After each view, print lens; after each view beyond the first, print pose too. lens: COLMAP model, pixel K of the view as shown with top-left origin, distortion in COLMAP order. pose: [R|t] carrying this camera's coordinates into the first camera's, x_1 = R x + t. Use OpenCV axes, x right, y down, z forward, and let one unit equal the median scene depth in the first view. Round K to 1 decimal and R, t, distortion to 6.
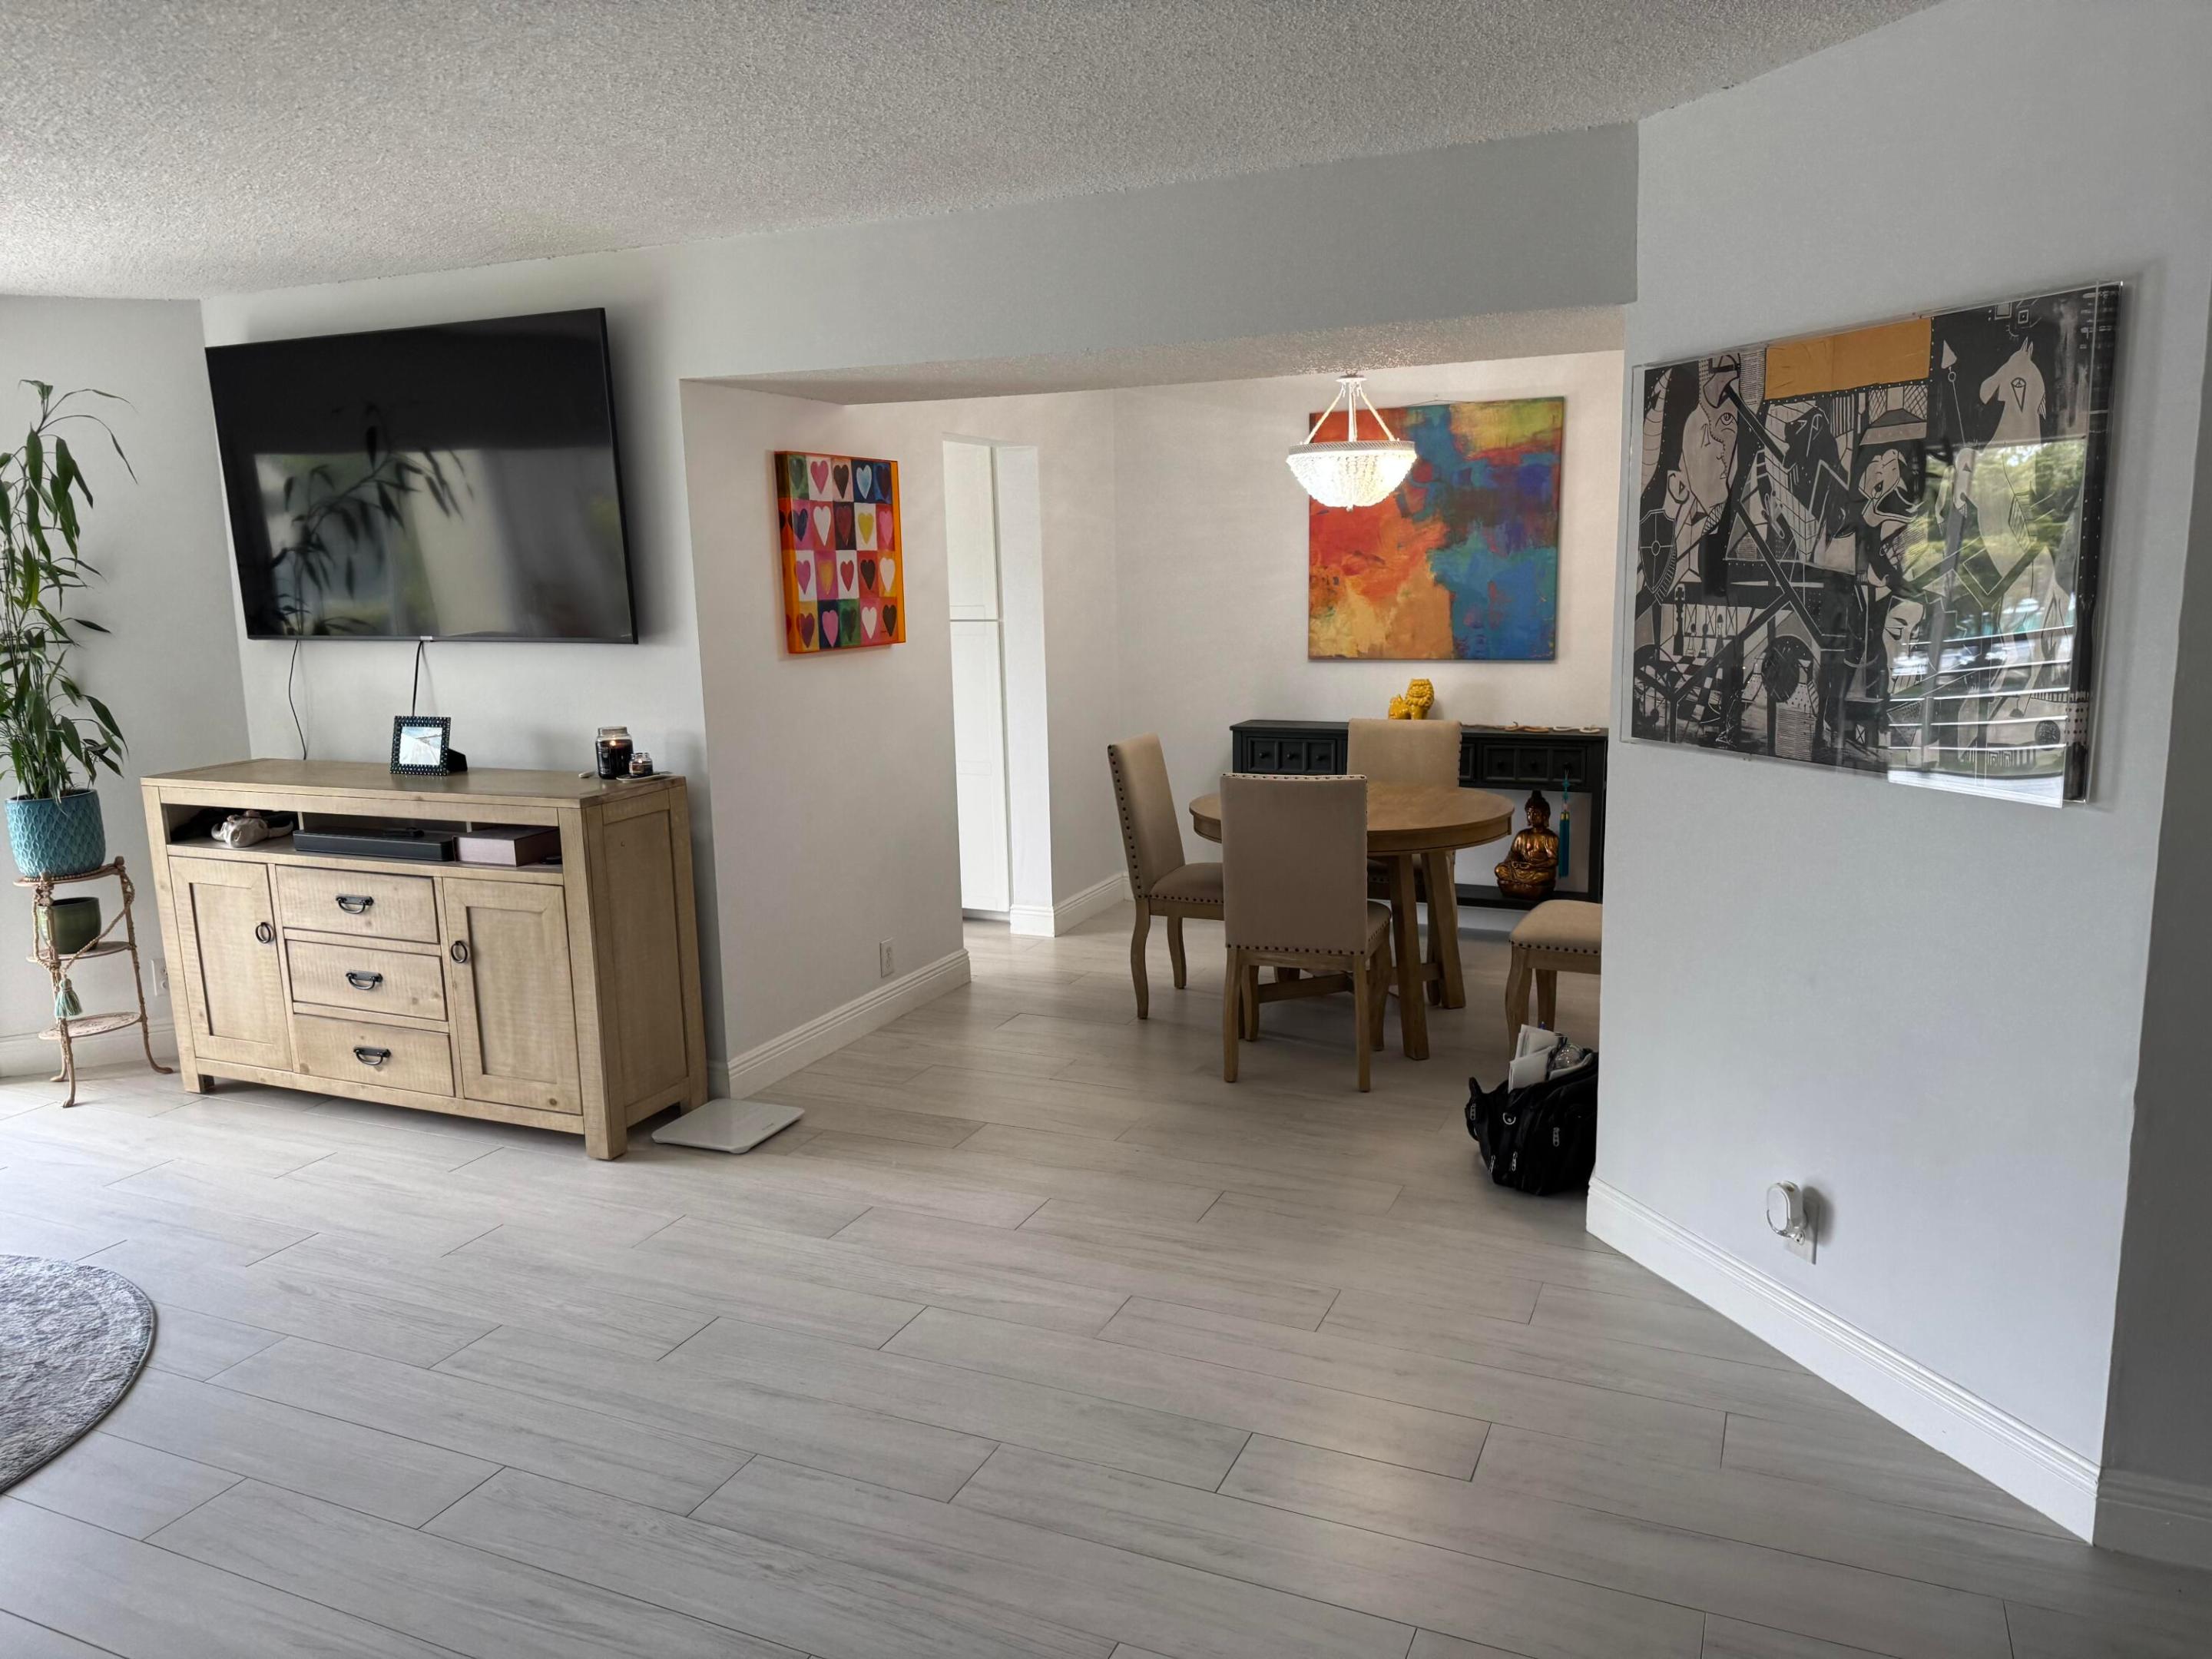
lens RADIAL K [[1557.8, 0, 1106.0], [0, 1557.8, 829.5], [0, 0, 1]] dist [0.144911, -0.000280]
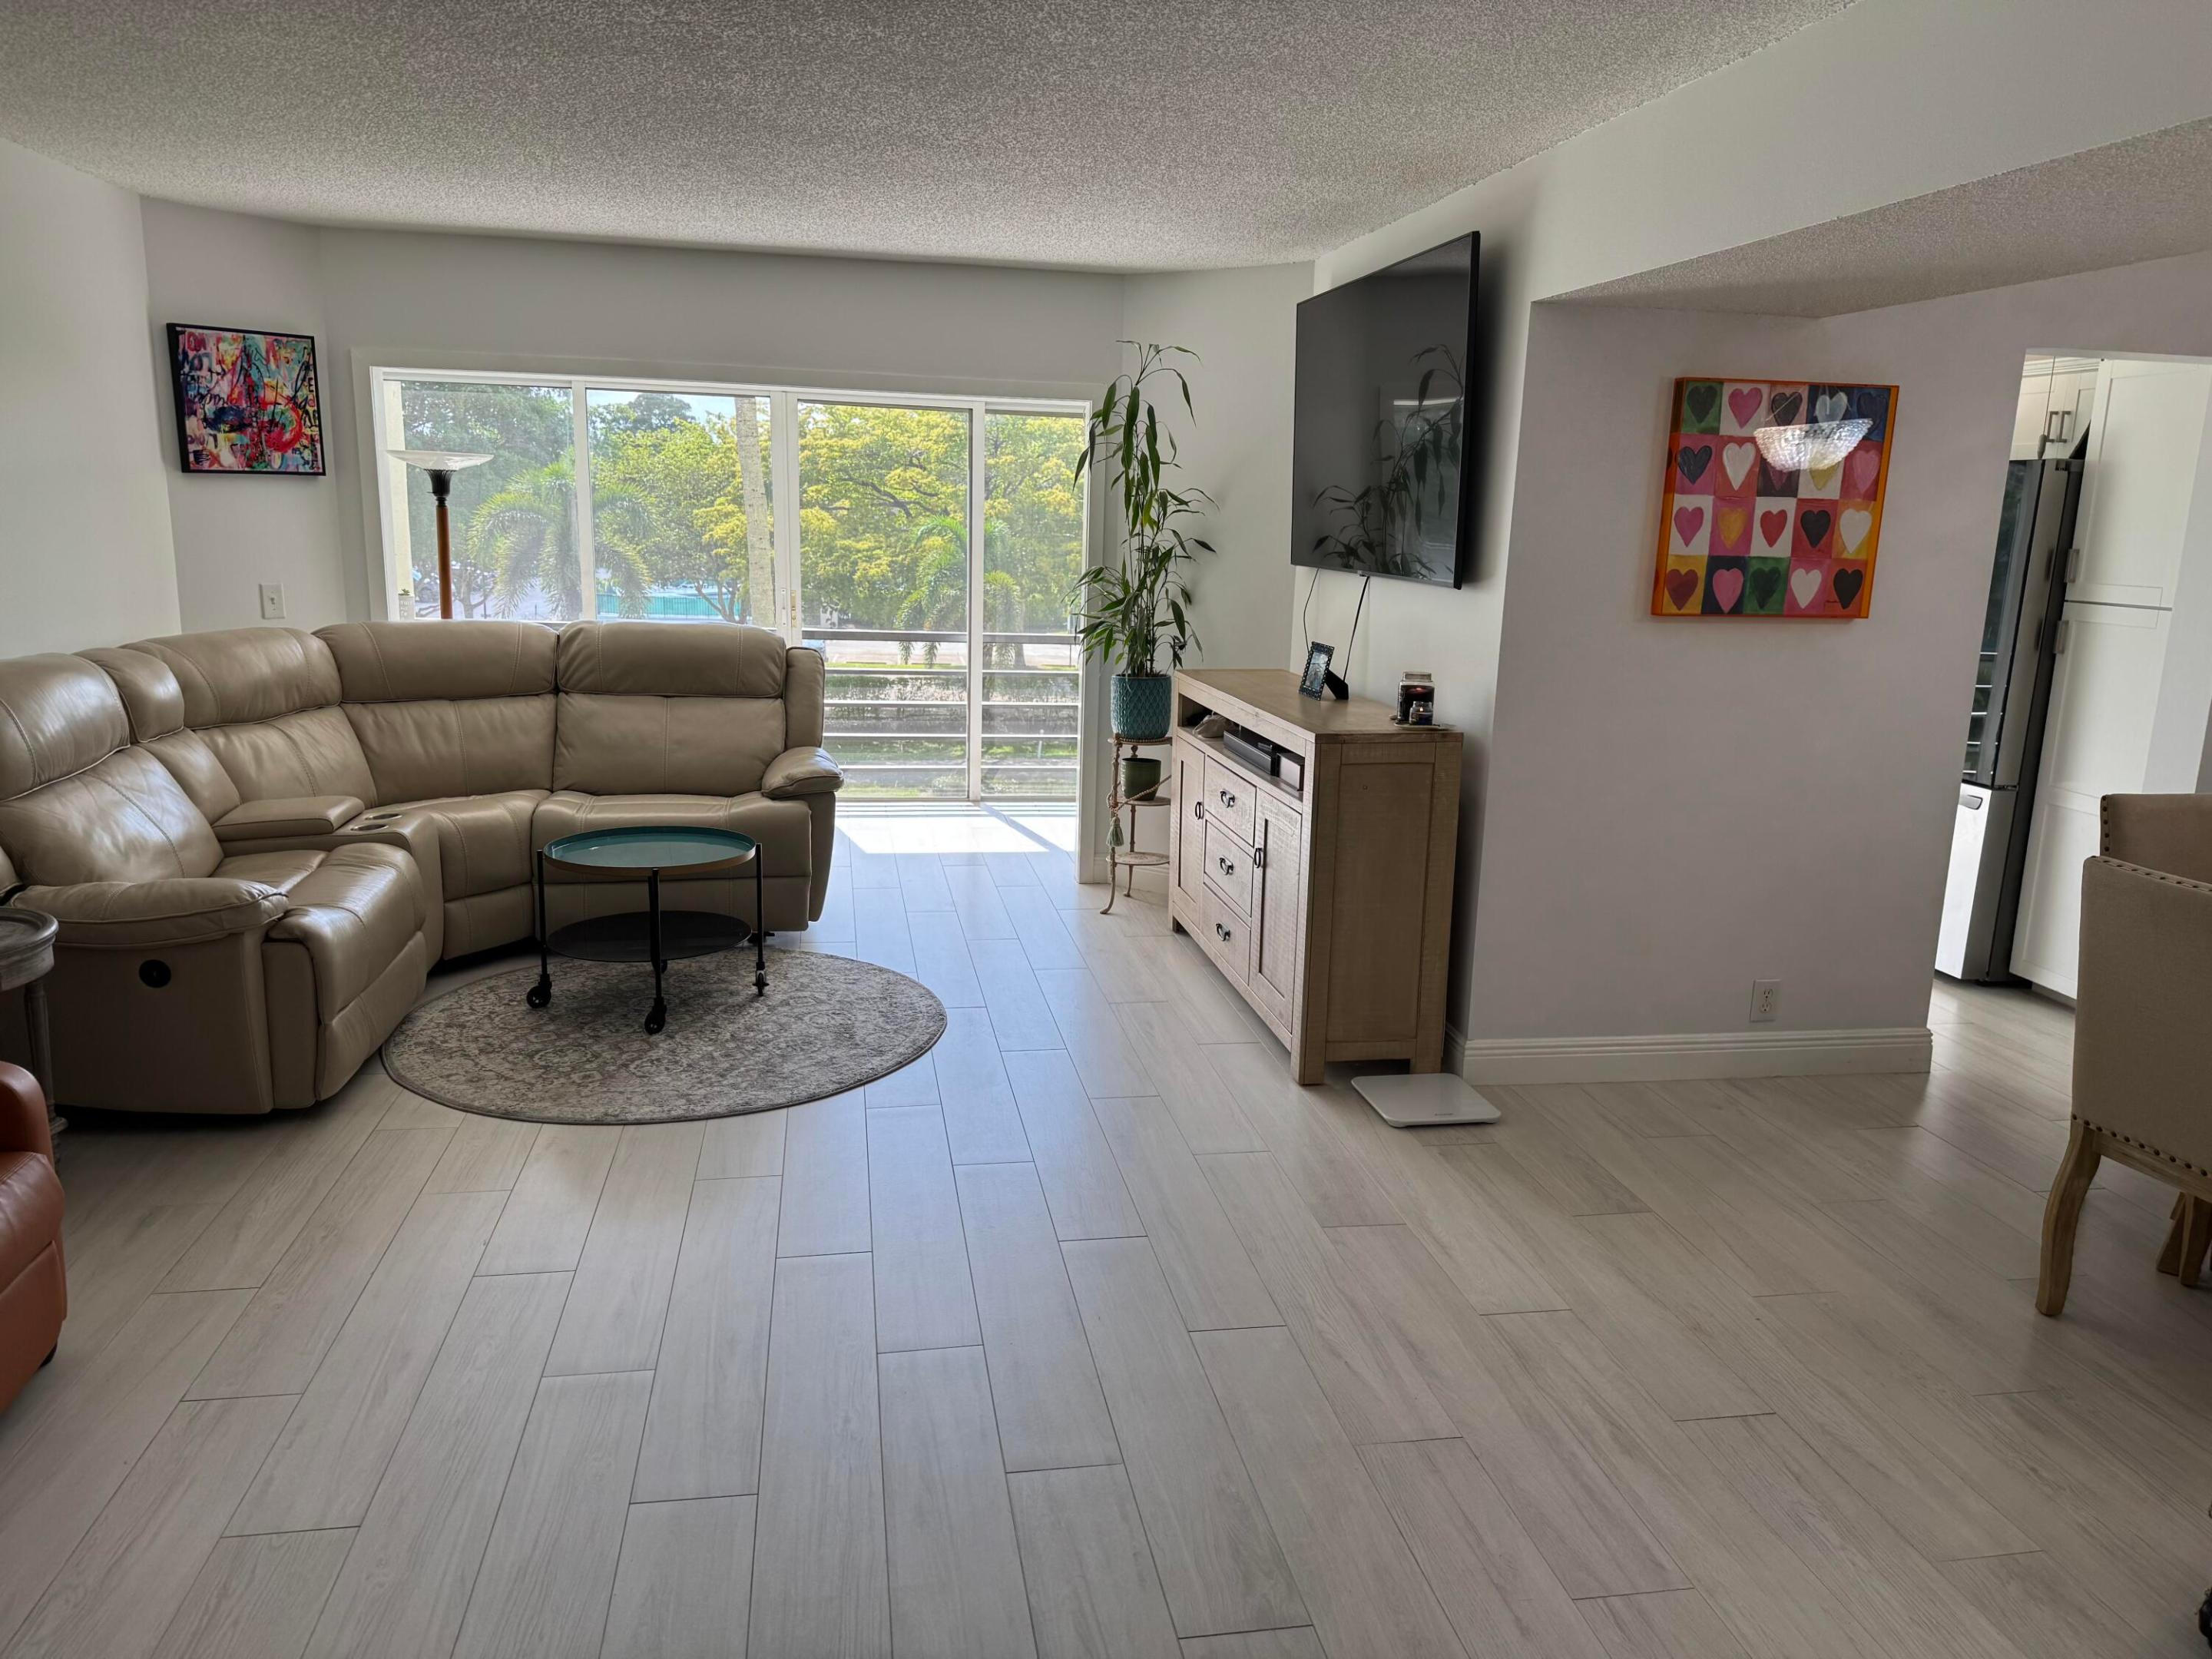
lens RADIAL K [[1586.6, 0, 1106.0], [0, 1586.6, 829.5], [0, 0, 1]] dist [0.064506, -0.000873]
pose [[0.579389, 0.207261, -0.788258, 0.337543], [-0.186163, 0.975214, 0.119584, -0.045851], [0.793506, 0.077459, 0.603613, 0.239400]]
